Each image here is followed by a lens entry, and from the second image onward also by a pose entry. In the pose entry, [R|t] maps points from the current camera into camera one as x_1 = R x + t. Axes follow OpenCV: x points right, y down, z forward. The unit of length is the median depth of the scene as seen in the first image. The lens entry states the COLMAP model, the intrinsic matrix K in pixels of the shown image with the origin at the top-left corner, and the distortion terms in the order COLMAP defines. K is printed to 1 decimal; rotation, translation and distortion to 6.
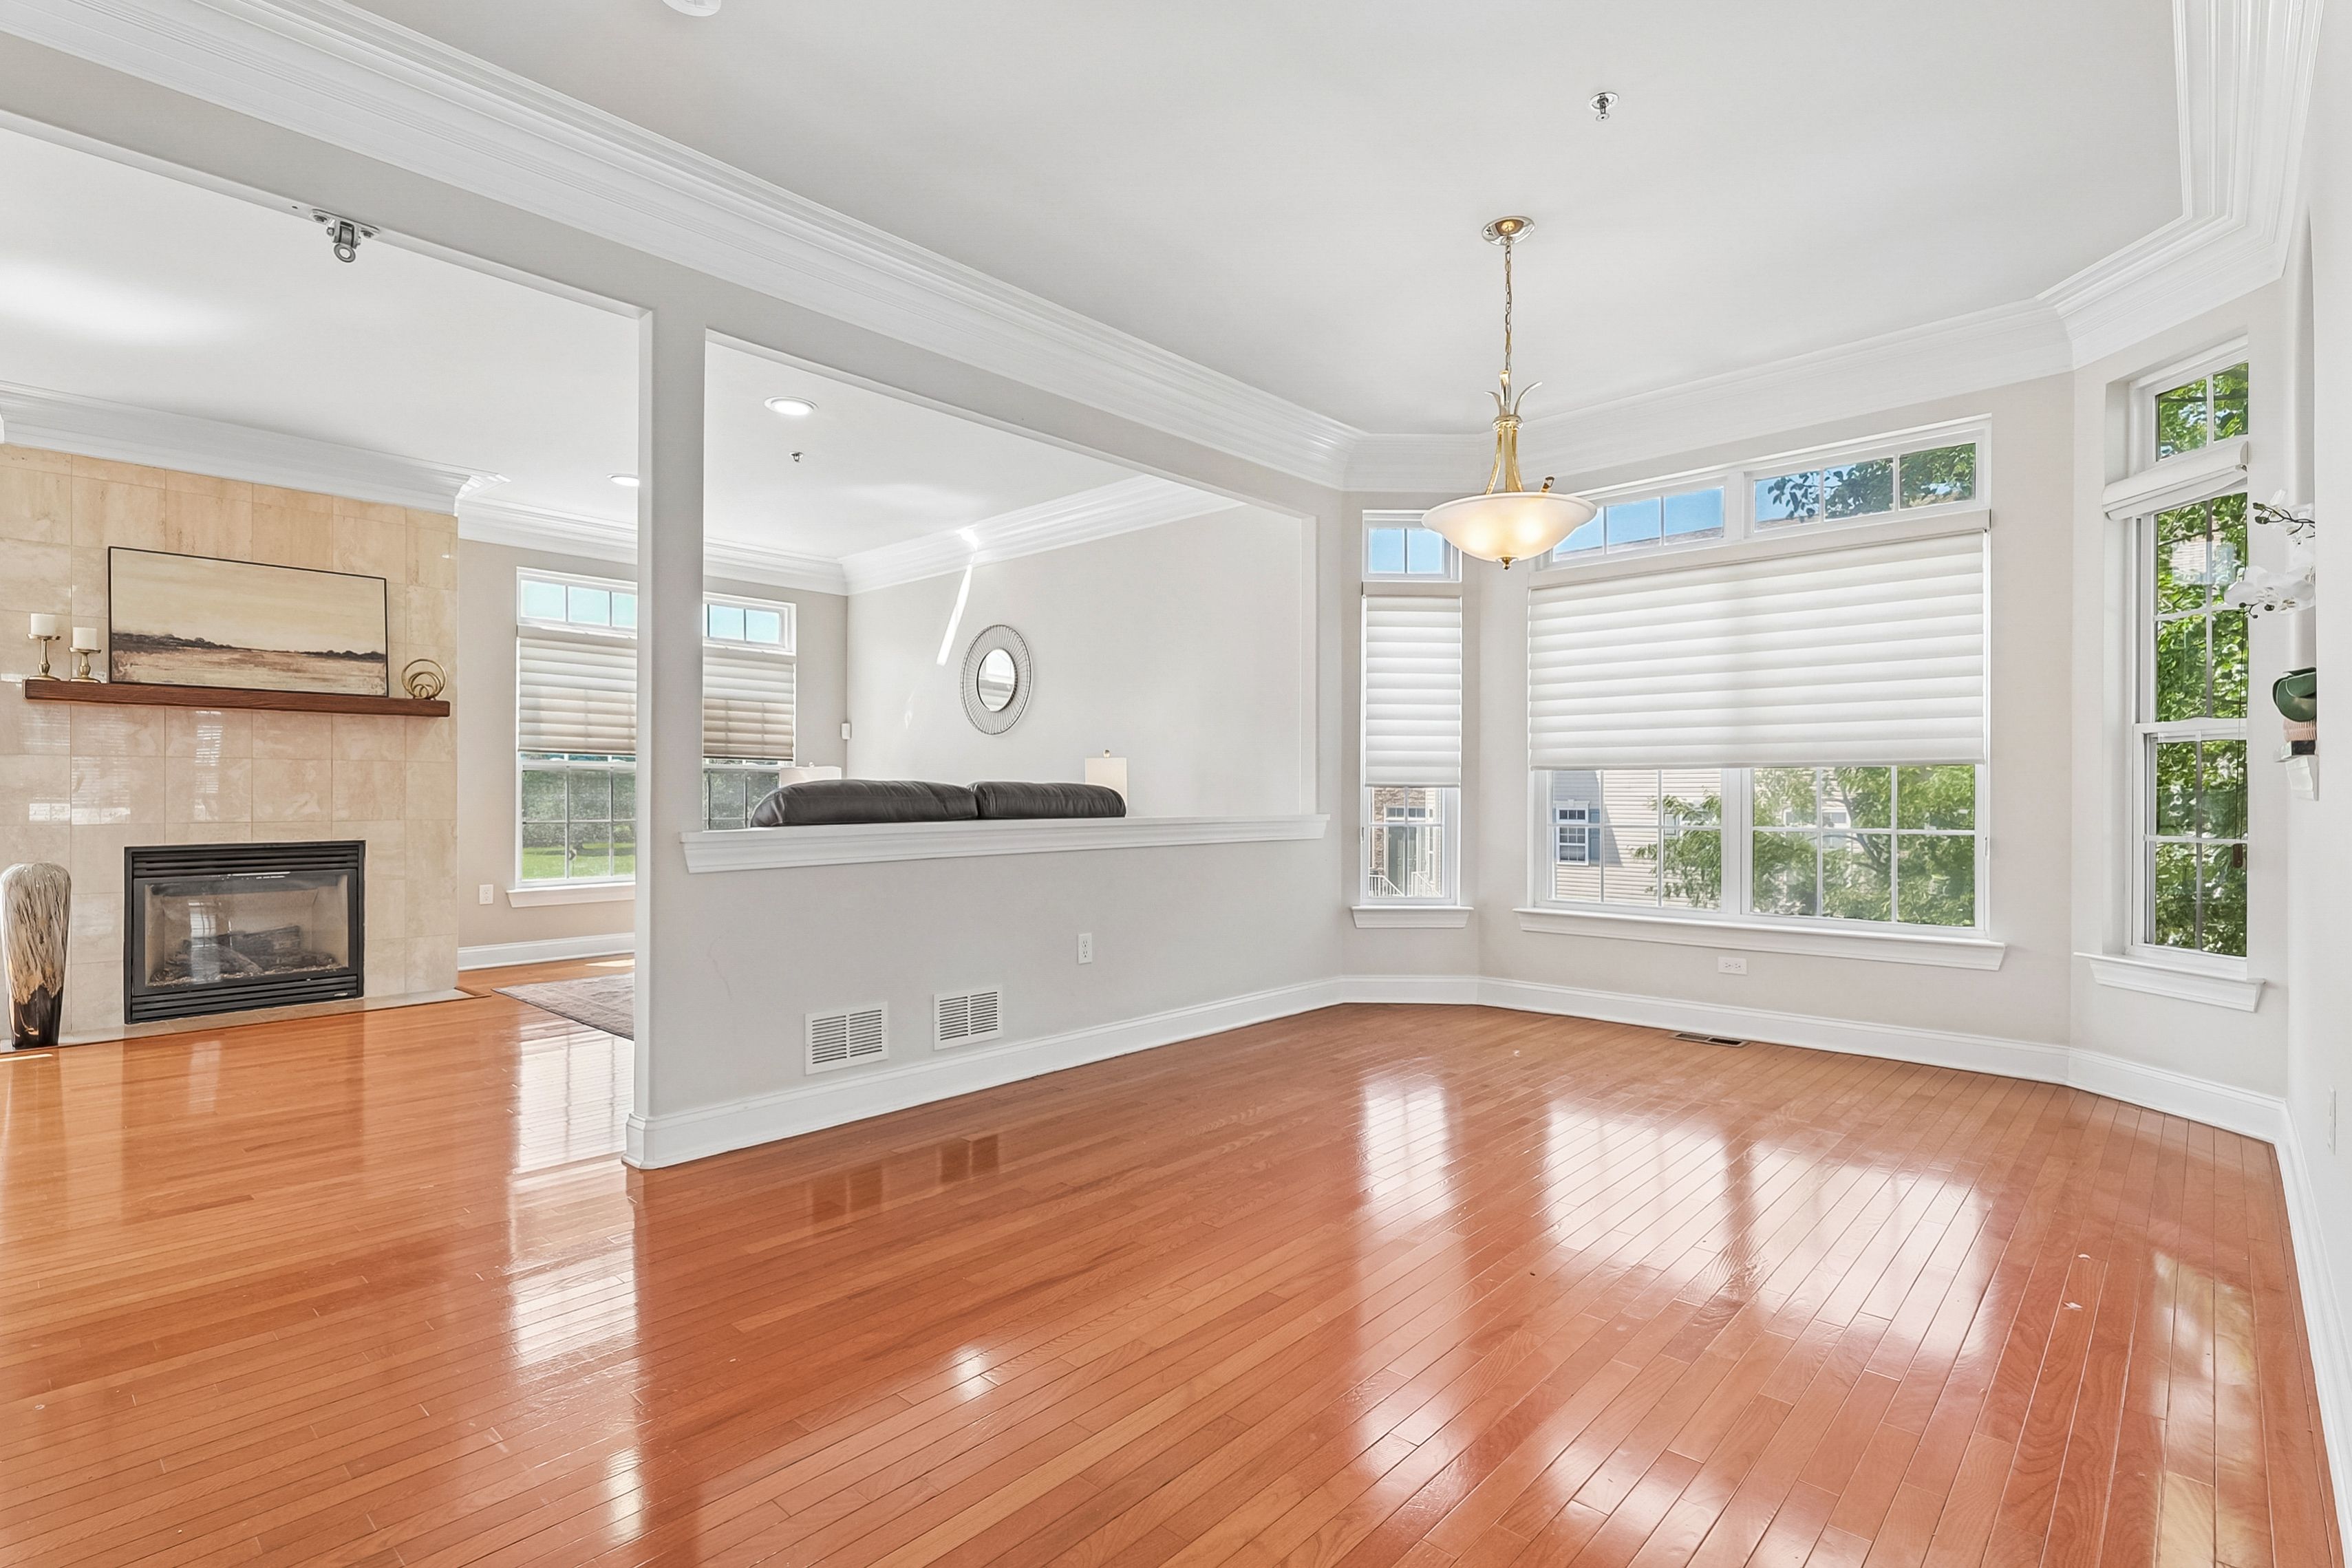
lens RADIAL K [[1123.7, 0, 1182.1], [0, 1123.7, 796.2], [0, 0, 1]] dist [0.004050, 0.000381]
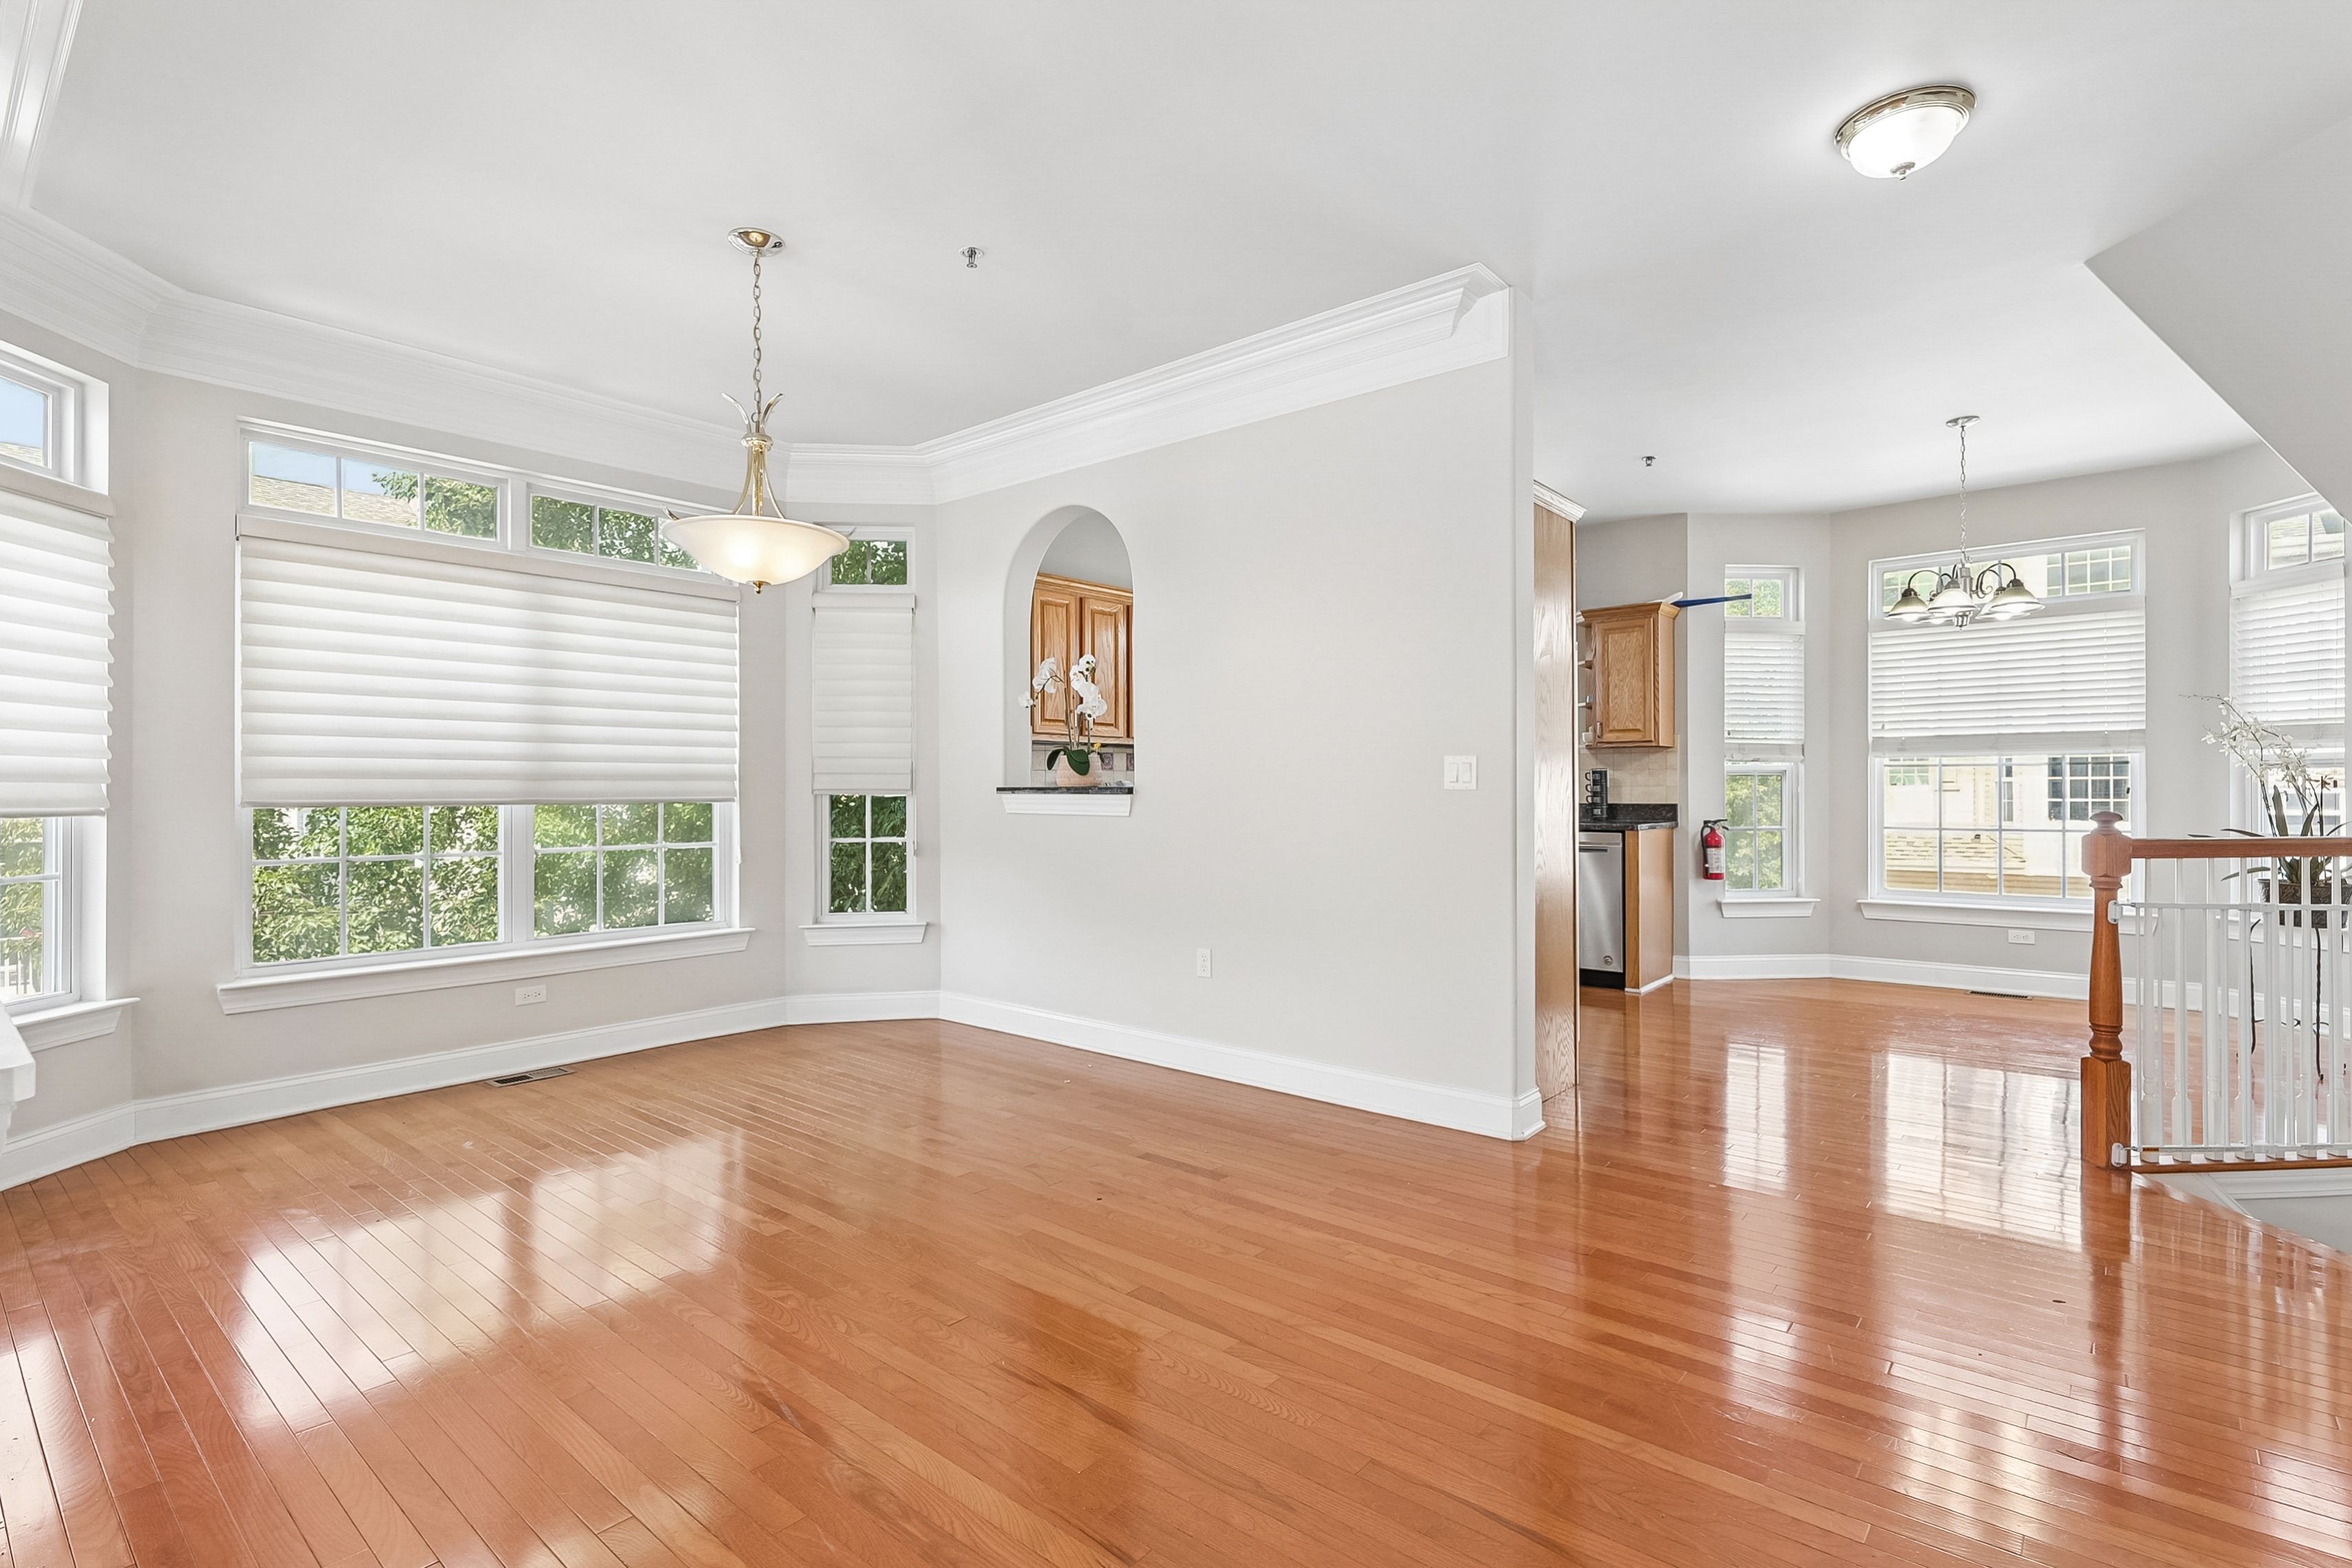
lens RADIAL K [[1123.7, 0, 1188.8], [0, 1123.7, 793.0], [0, 0, 1]] dist [0.004050, 0.000381]
pose [[-0.049380, -0.005414, 0.998765, -0.450783], [0.005702, 0.999967, 0.005702, -0.021948], [-0.998764, 0.005976, -0.049348, 0.440079]]
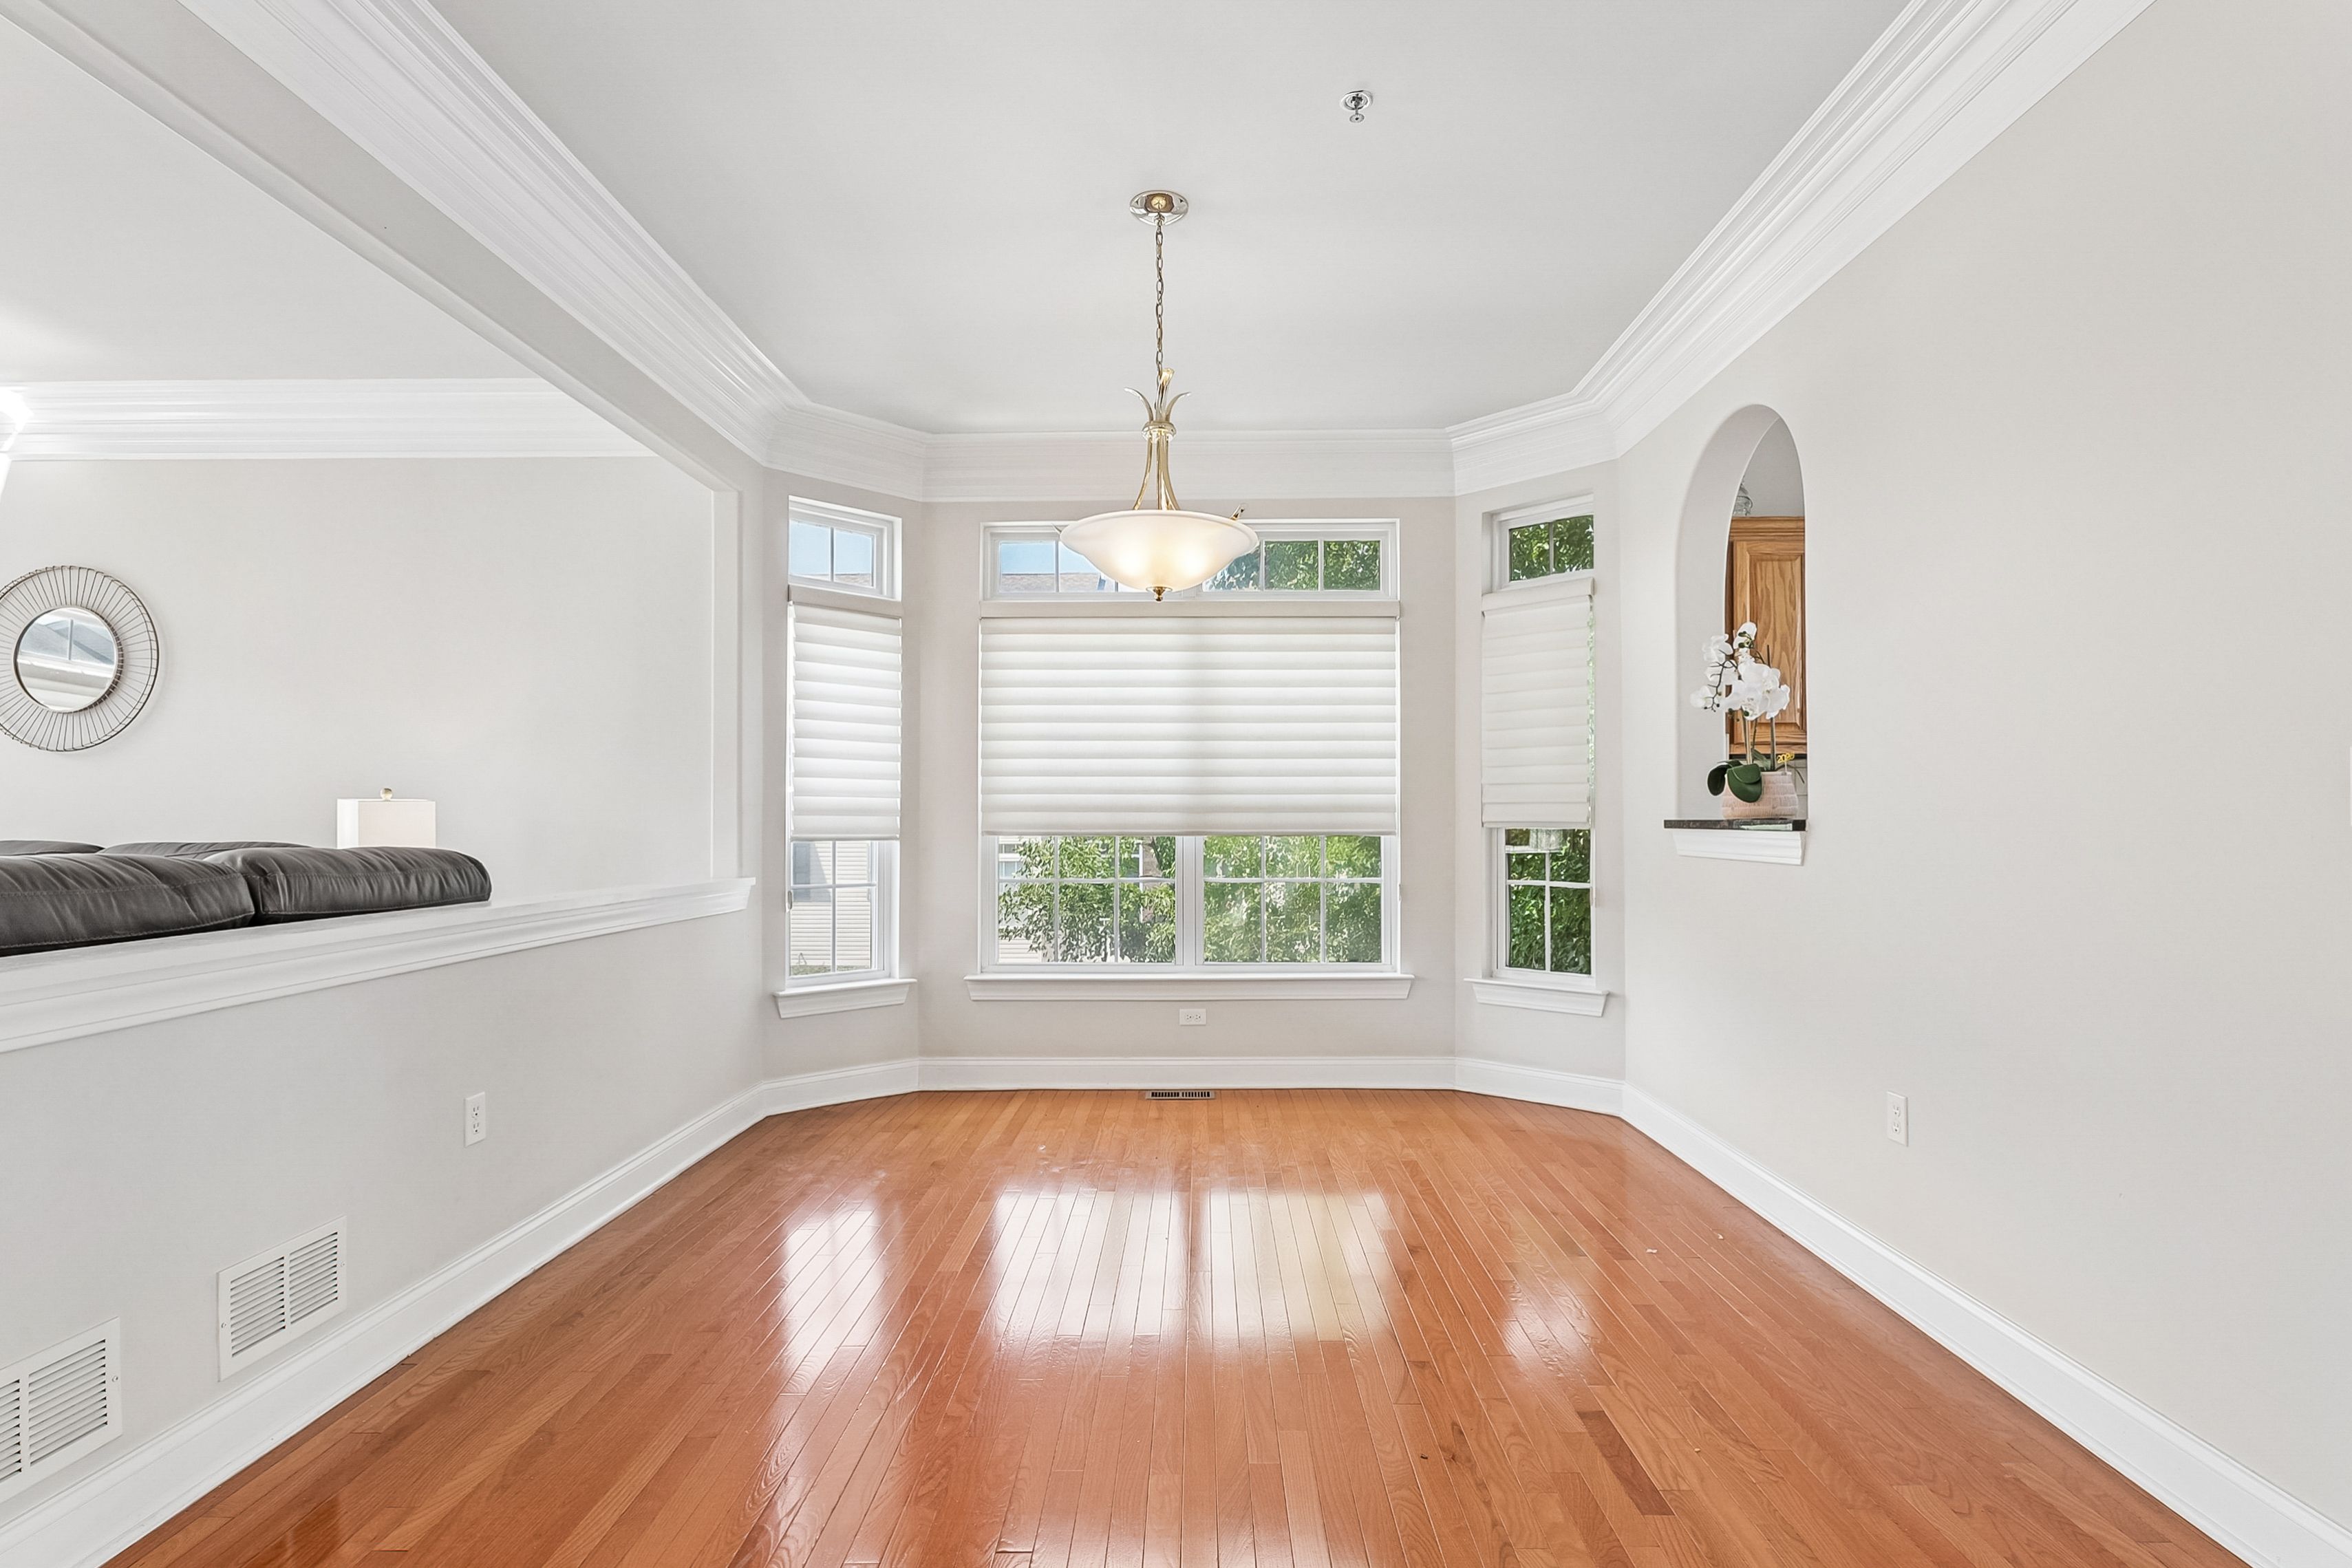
lens RADIAL K [[1123.7, 0, 1193.5], [0, 1123.7, 817.0], [0, 0, 1]] dist [0.004050, 0.000381]
pose [[0.740090, 0.001272, 0.672506, -0.173087], [0.003567, 0.999977, -0.005817, -0.021072], [-0.672498, 0.006704, 0.740069, 0.226317]]
